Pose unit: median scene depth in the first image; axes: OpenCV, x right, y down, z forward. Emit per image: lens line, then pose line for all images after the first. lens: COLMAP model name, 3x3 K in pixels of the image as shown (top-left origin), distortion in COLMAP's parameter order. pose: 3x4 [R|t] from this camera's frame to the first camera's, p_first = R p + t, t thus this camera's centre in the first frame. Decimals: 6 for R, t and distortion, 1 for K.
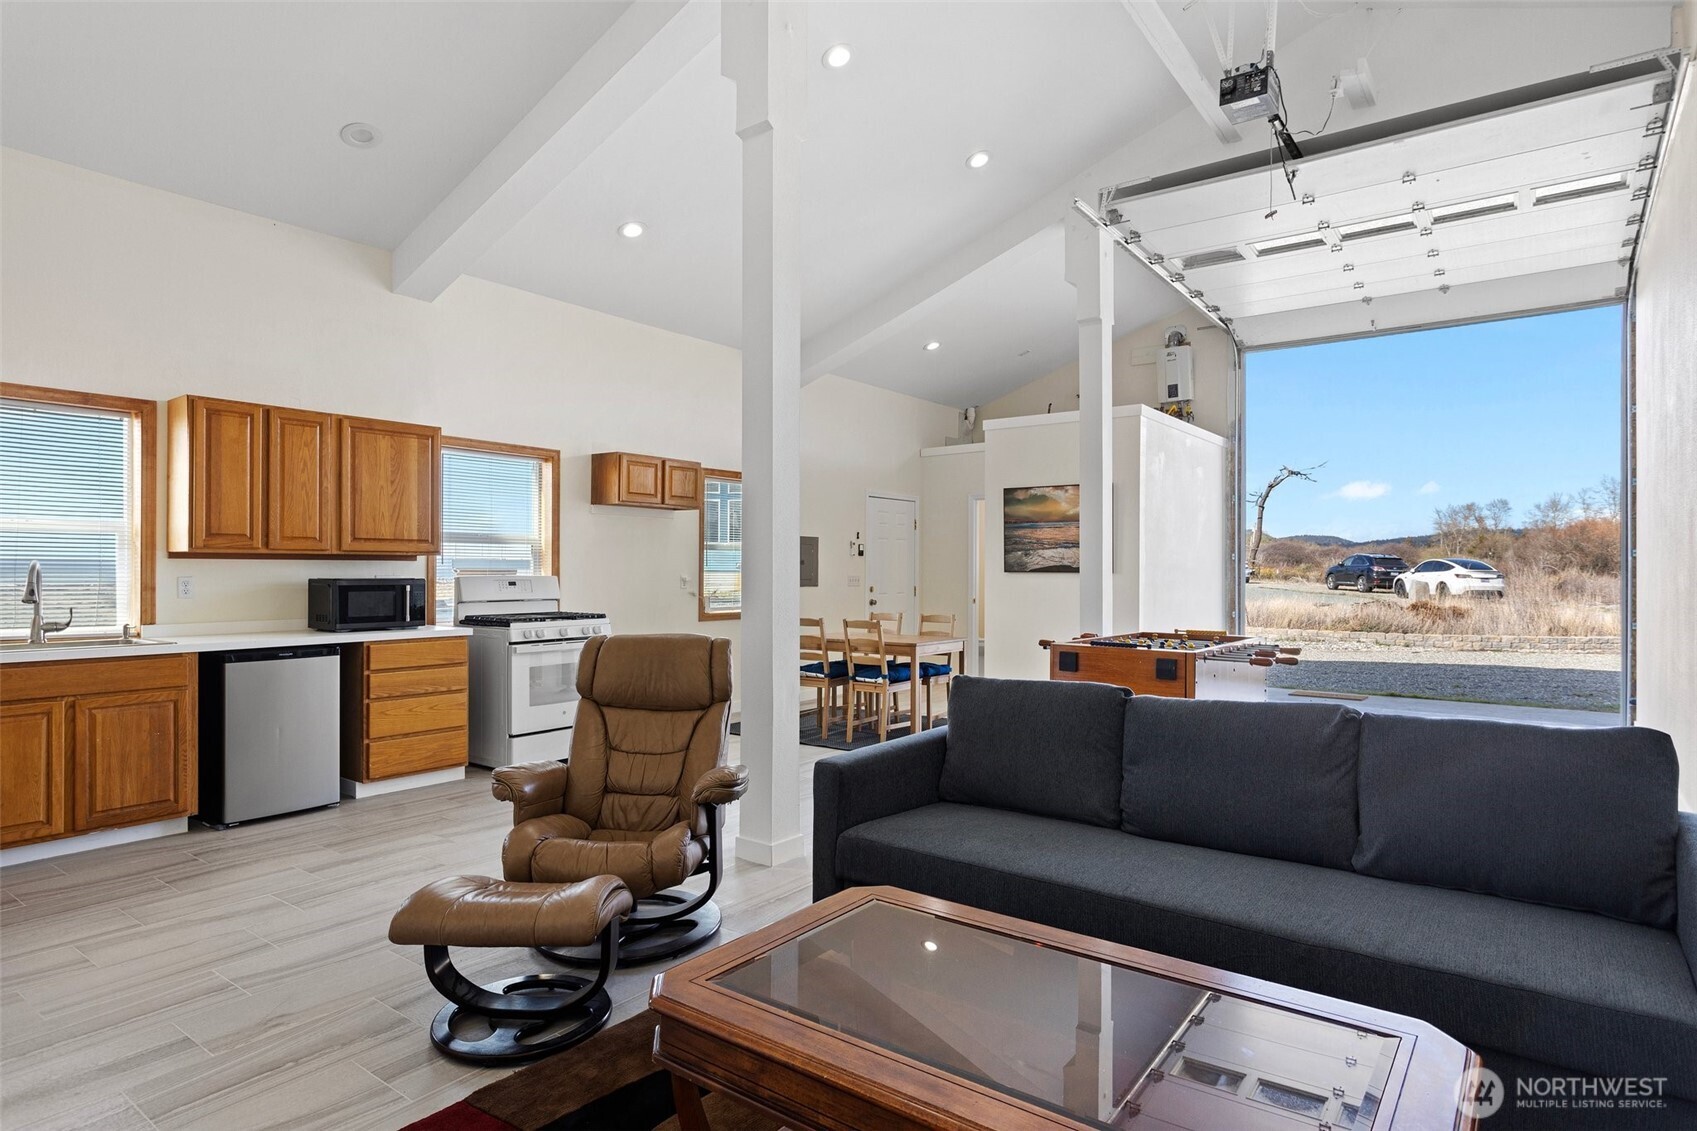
lens RADIAL K [[932.4, 0, 841.2], [0, 932.4, 562.7], [0, 0, 1]] dist [0.003535, 0.001402]
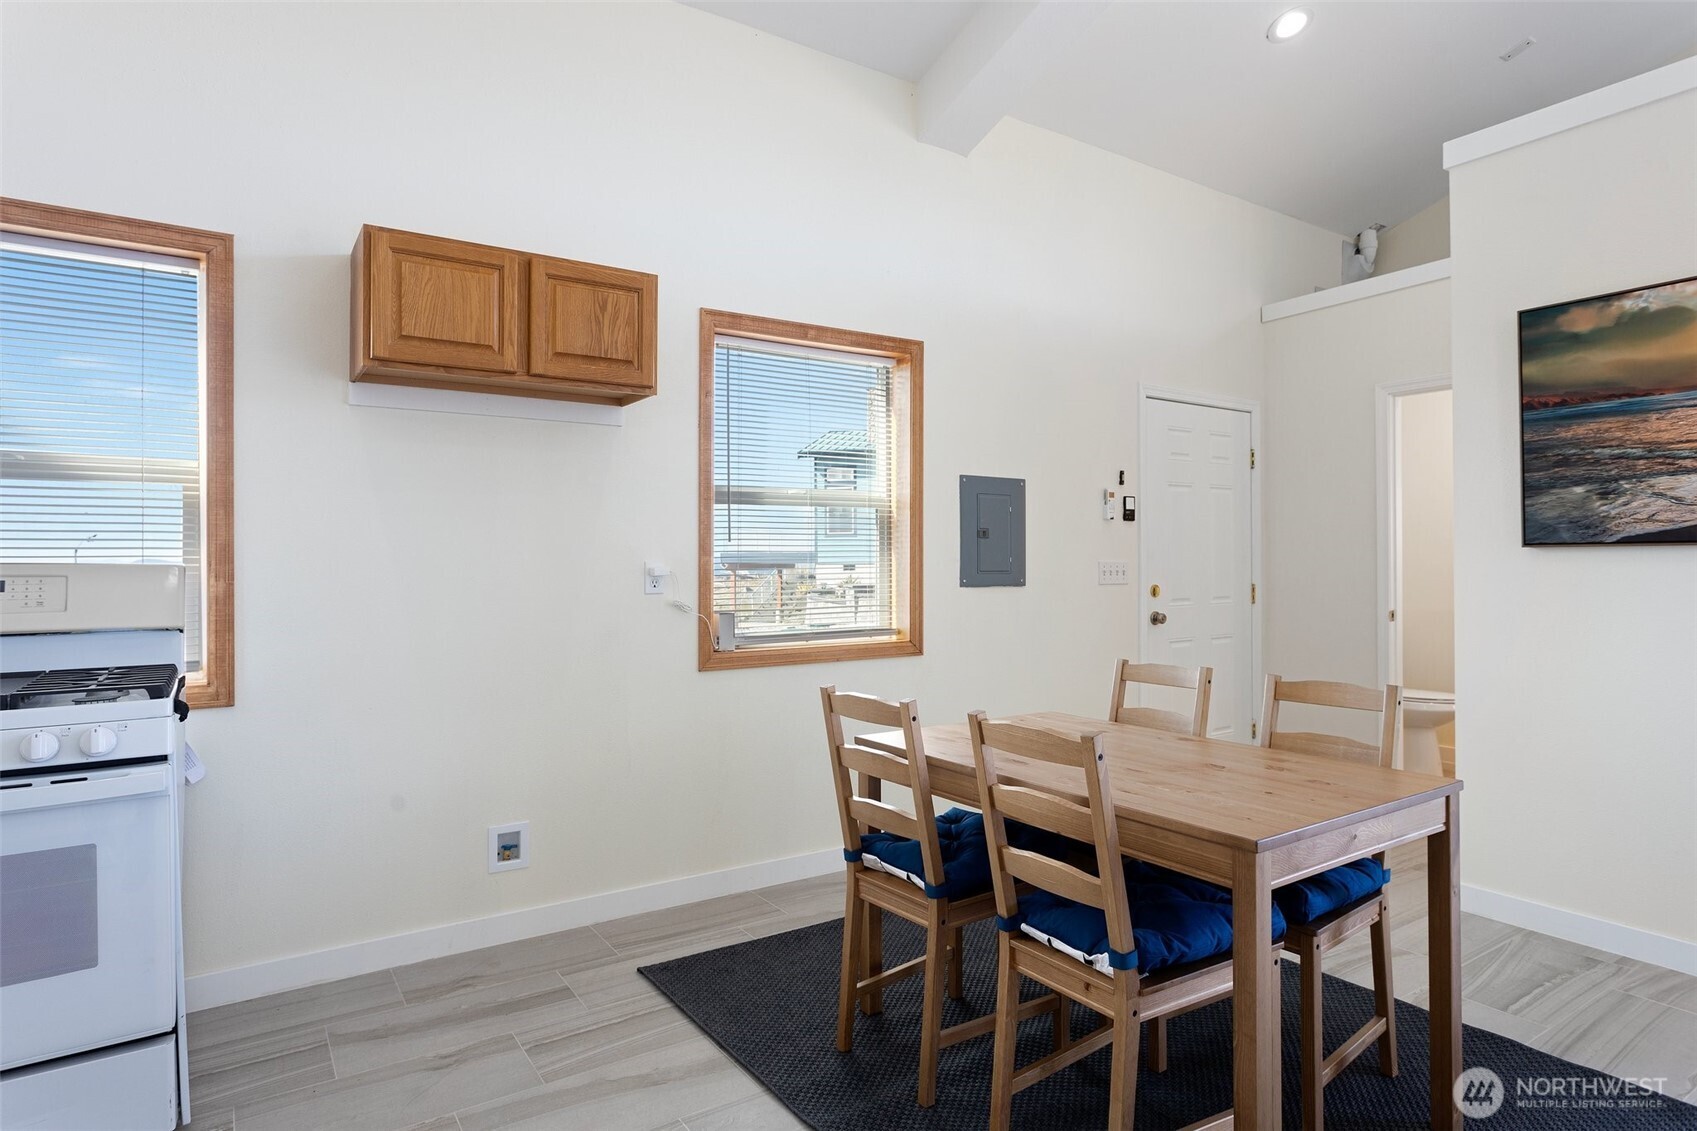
lens RADIAL K [[939.1, 0, 848.3], [0, 939.1, 553.2], [0, 0, 1]] dist [-0.008300, -0.000095]
pose [[0.945784, -0.011638, -0.324588, 0.072470], [0.010786, 0.999932, -0.004425, 0.017191], [0.324618, 0.000684, 0.945845, 0.888565]]
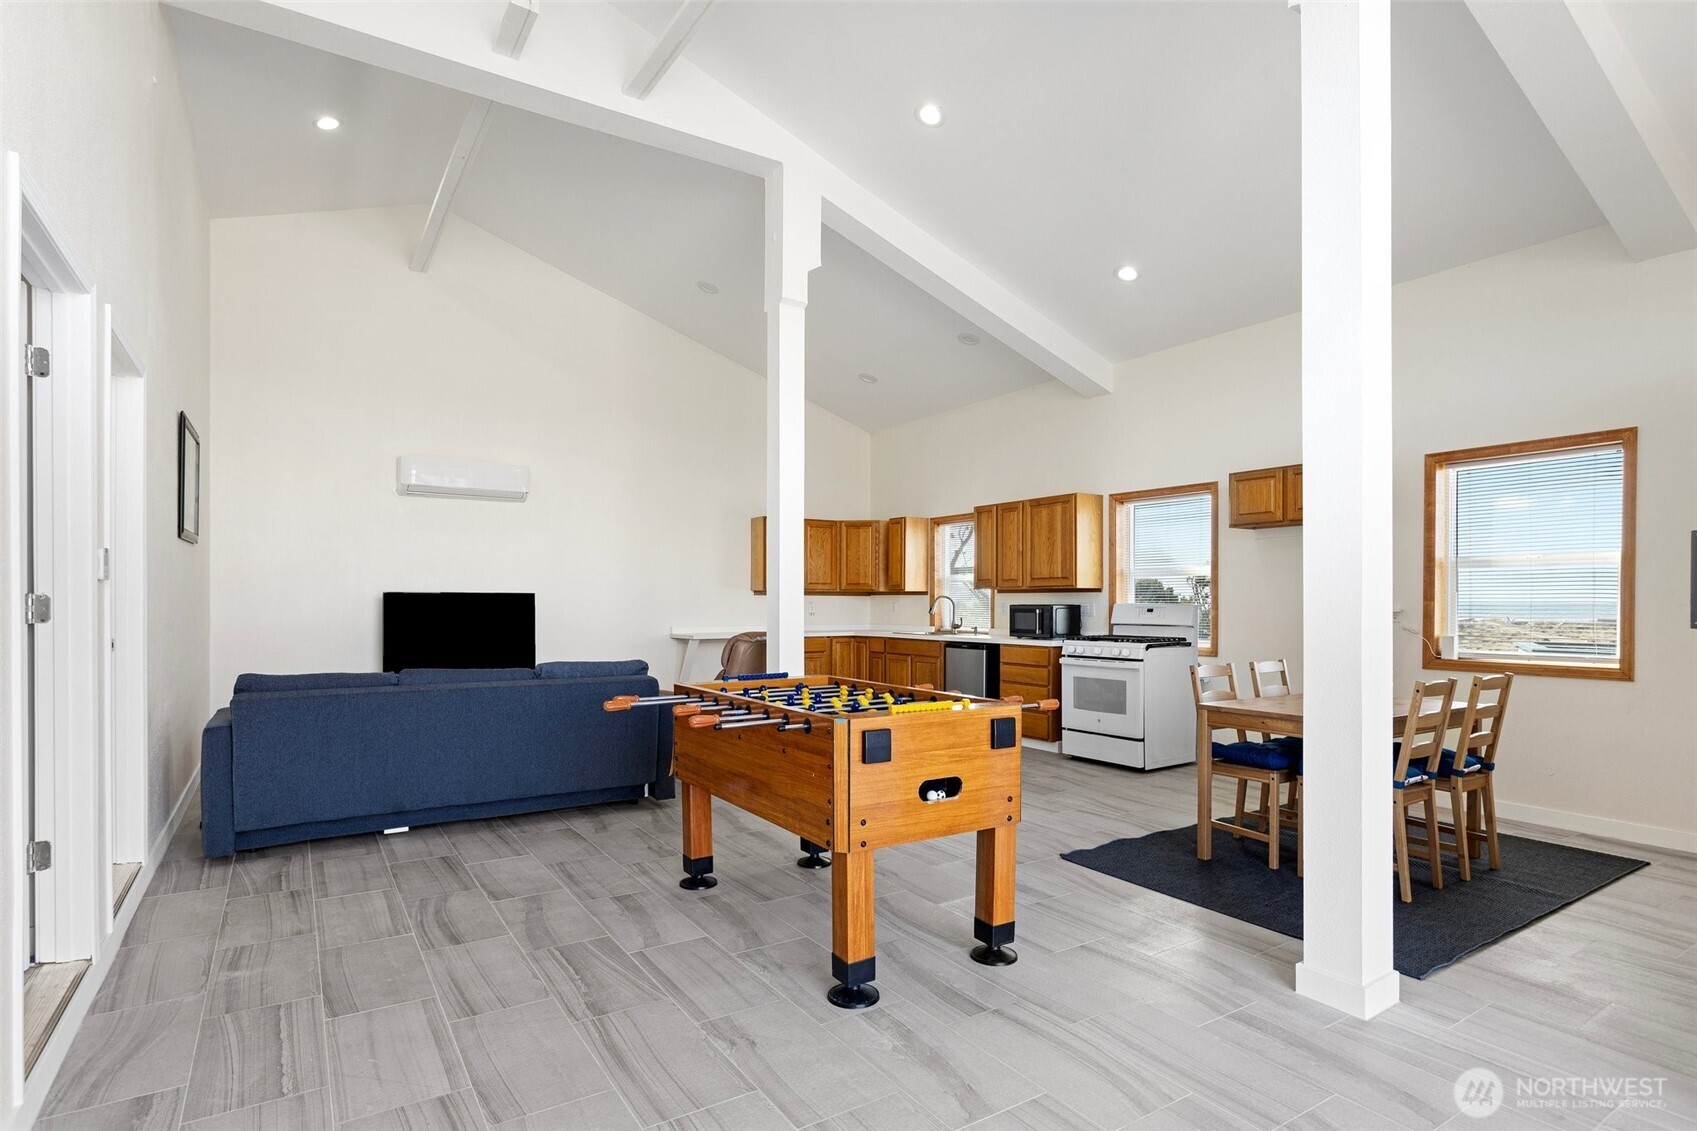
lens RADIAL K [[877.0, 0, 852.6], [0, 877.0, 602.0], [0, 0, 1]] dist [-0.002865, -0.000427]
pose [[-0.338282, -0.006195, -0.941024, 0.904814], [0.001631, 0.999973, -0.007169, 0.022025], [0.941043, -0.003960, -0.338262, 1.169631]]
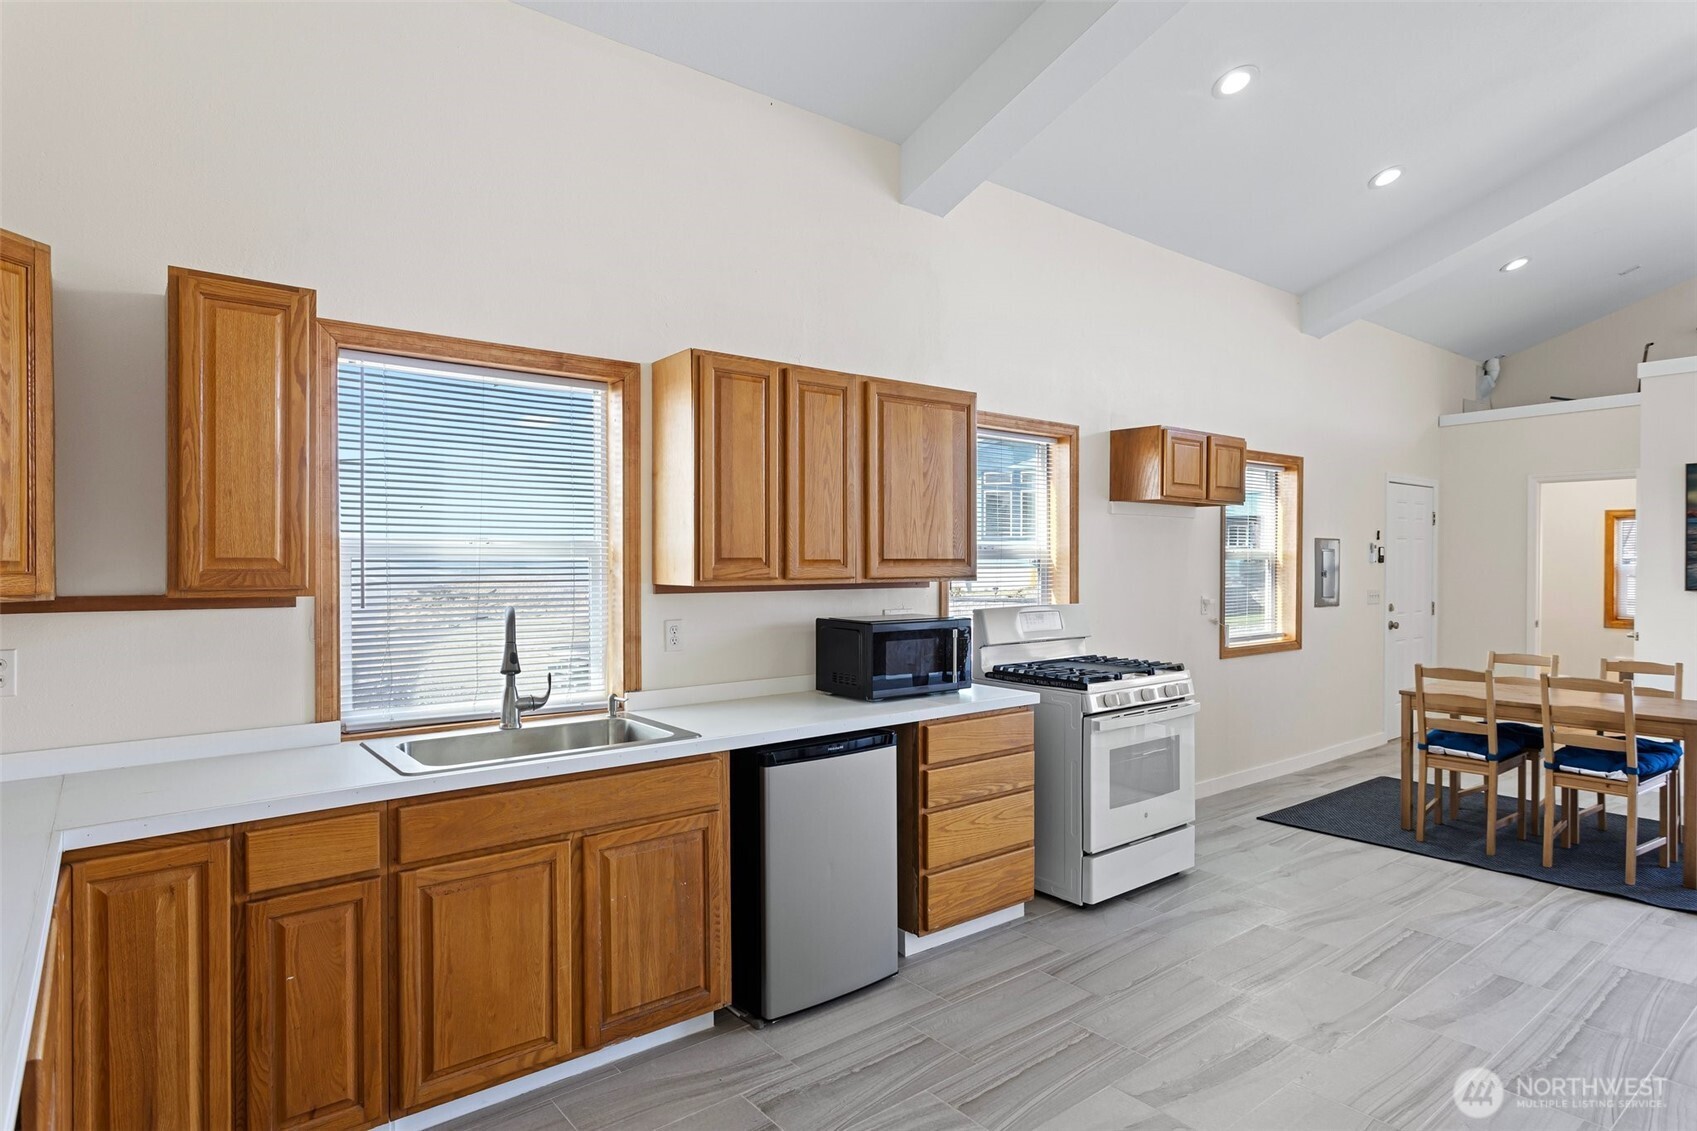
lens RADIAL K [[923.9, 0, 848.5], [0, 923.9, 565.5], [0, 0, 1]] dist [0.001297, 0.000471]
pose [[0.969750, -0.001481, -0.244094, -0.369711], [0.004817, 0.999903, 0.013072, -0.029697], [0.244051, -0.013852, 0.969663, 0.335146]]
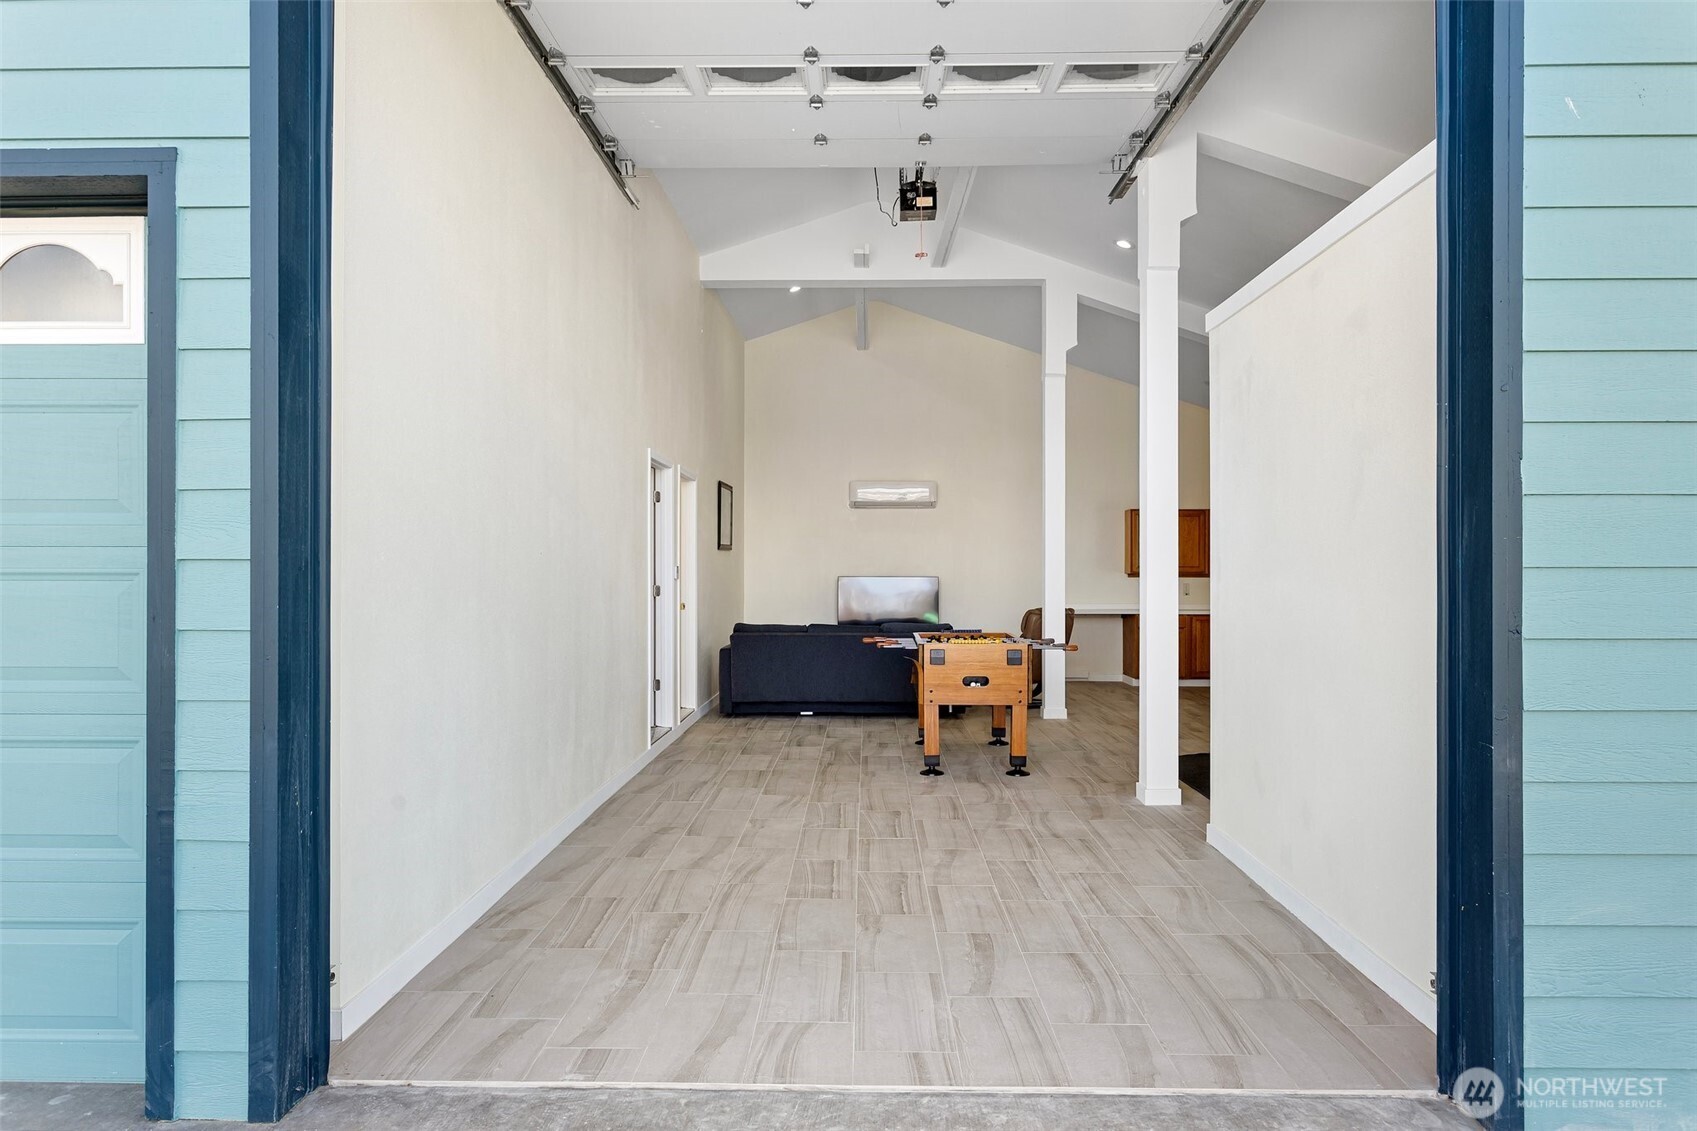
lens RADIAL K [[1130.8, 0, 848.5], [0, 1130.8, 565.5], [0, 0, 1]] dist [0.000543, 0.000020]
pose [[-0.809513, -0.010687, -0.587005, 1.355471], [-0.003108, 0.999898, -0.013918, 0.006114], [0.587094, -0.009442, -0.809464, 2.106686]]
